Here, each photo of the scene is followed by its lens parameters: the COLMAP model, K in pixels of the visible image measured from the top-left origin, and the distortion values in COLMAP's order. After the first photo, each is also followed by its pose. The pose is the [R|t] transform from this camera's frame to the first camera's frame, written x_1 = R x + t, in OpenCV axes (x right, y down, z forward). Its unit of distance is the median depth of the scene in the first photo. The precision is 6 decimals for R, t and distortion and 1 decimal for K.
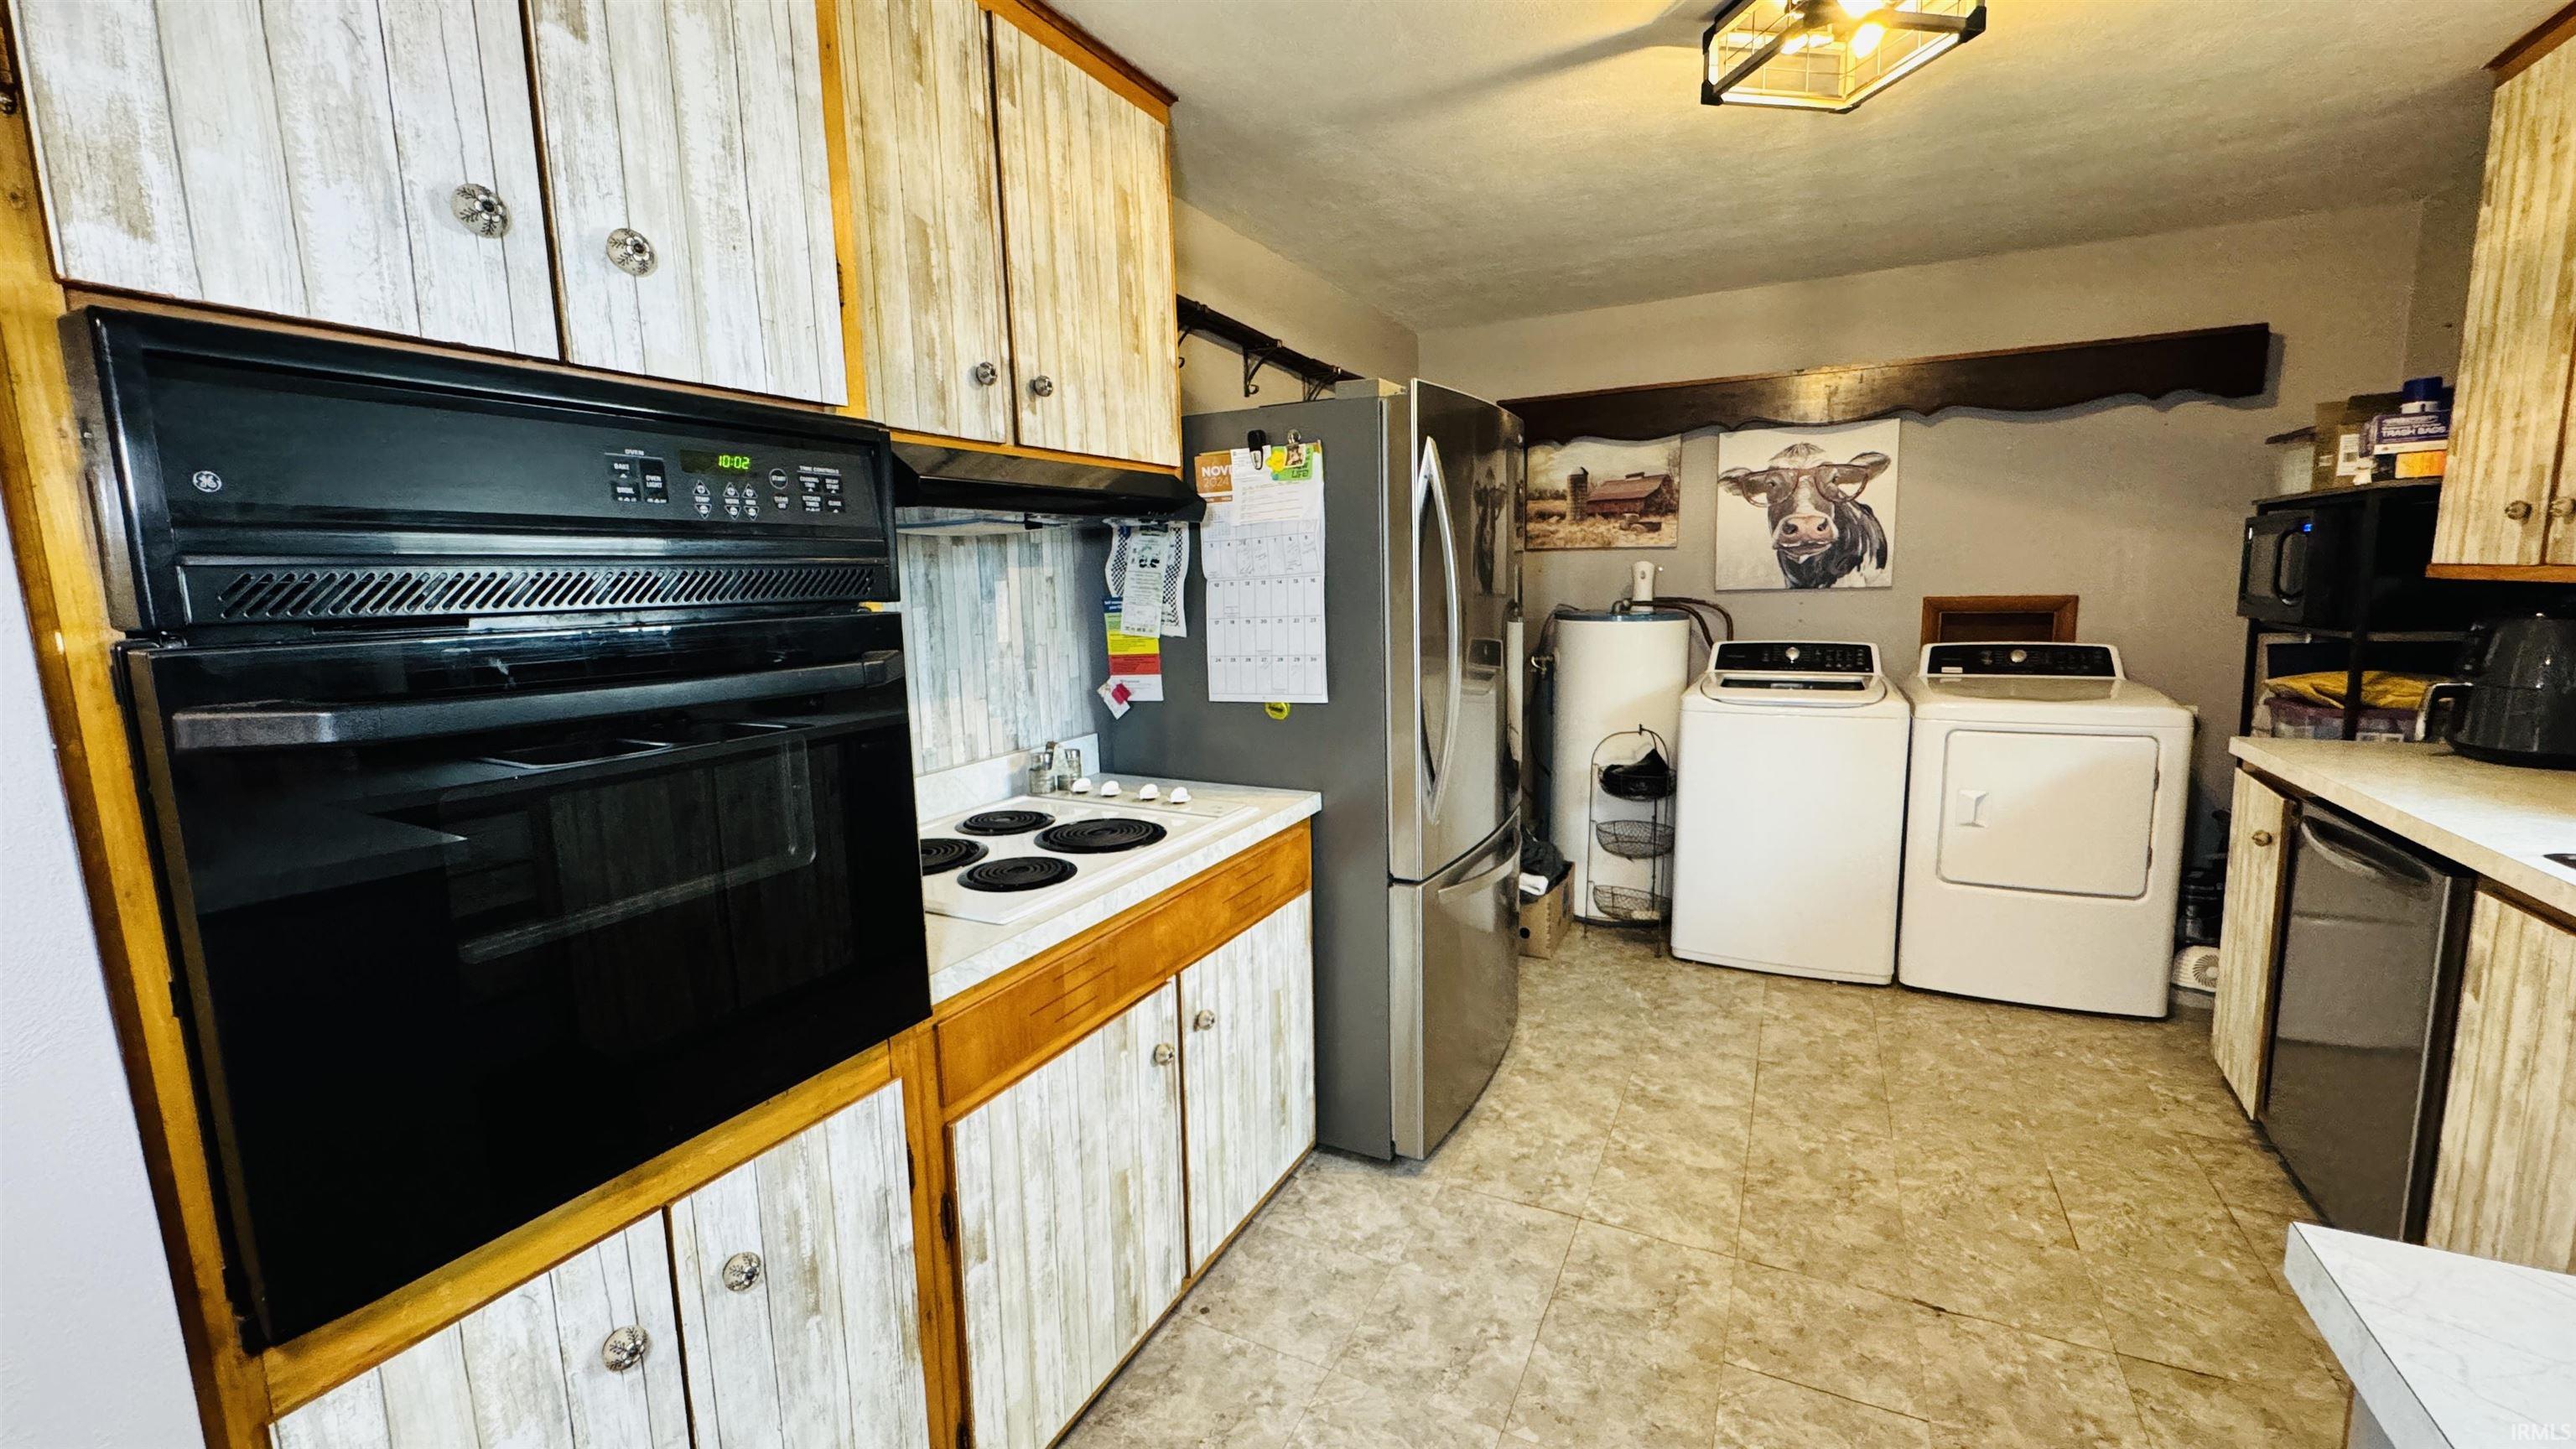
lens RADIAL K [[1026.4, 0, 1289.7], [0, 1026.4, 722.4], [0, 0, 1]] dist [-0.003575, 0.000077]
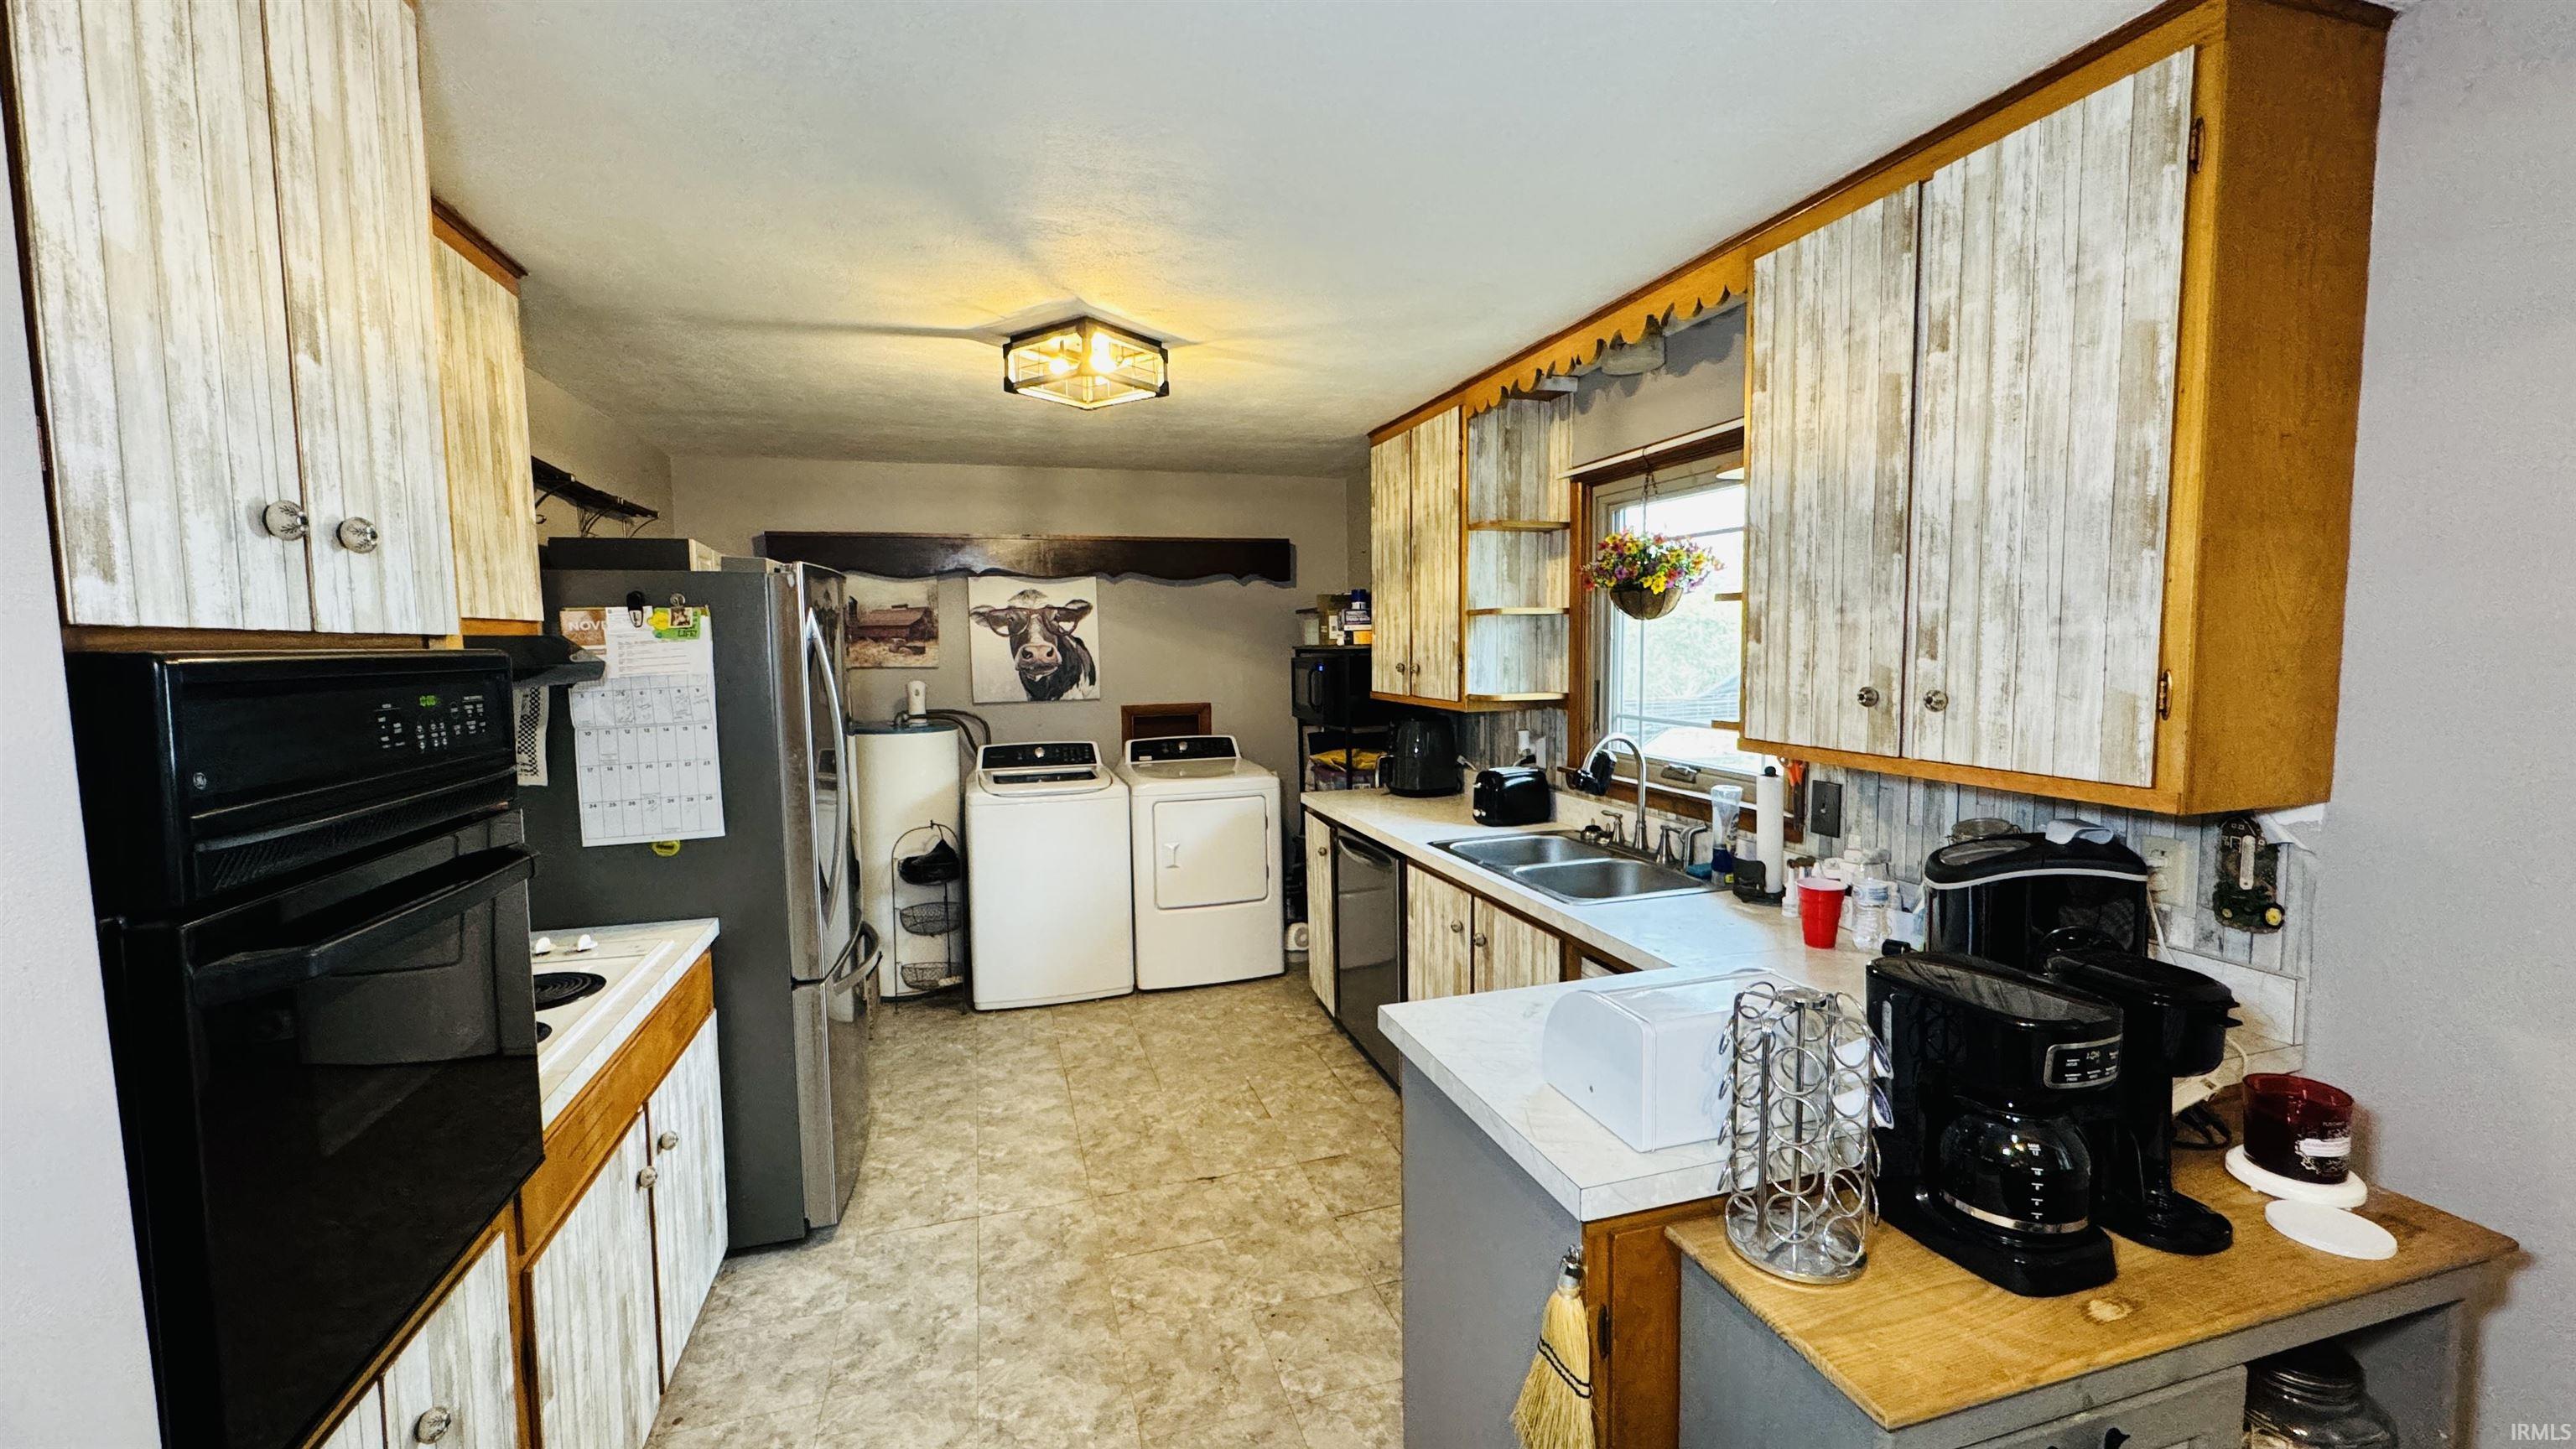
lens RADIAL K [[1026.4, 0, 1277.2], [0, 1026.4, 722.8], [0, 0, 1]] dist [-0.003575, 0.000077]
pose [[0.727314, -0.041017, 0.685078, -0.282075], [0.094342, 0.994712, -0.040603, -0.039393], [-0.679789, 0.094163, 0.727337, -0.228564]]
